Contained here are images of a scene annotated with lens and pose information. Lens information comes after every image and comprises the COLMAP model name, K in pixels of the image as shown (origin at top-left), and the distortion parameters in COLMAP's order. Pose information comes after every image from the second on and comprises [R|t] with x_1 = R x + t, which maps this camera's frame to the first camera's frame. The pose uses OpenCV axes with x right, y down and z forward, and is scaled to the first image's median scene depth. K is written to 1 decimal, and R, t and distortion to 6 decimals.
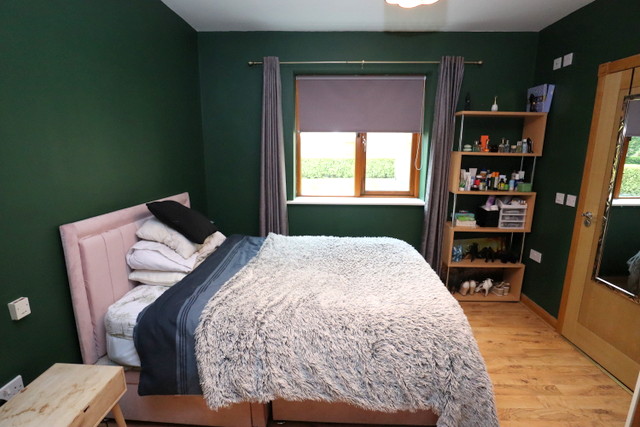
lens RADIAL K [[323.9, 0, 320.0], [0, 323.9, 213.5], [0, 0, 1]] dist [-0.017960, 0.001442]
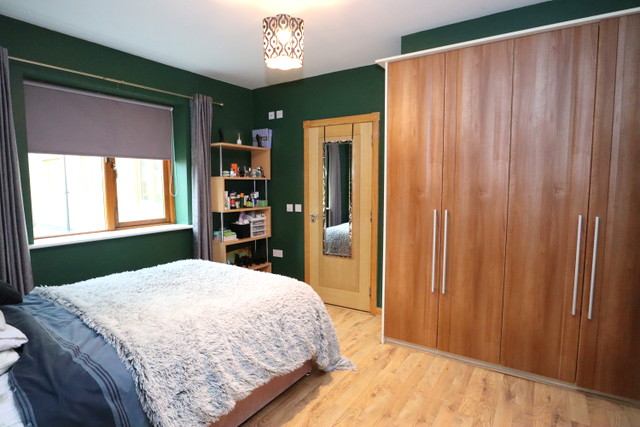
lens RADIAL K [[352.2, 0, 320.0], [0, 352.2, 213.5], [0, 0, 1]] dist [-0.003065, 0.000532]
pose [[0.530859, -0.084319, 0.843255, -0.451325], [0.183119, 0.982944, -0.016993, 0.026440], [-0.827440, 0.163437, 0.537245, 0.038521]]
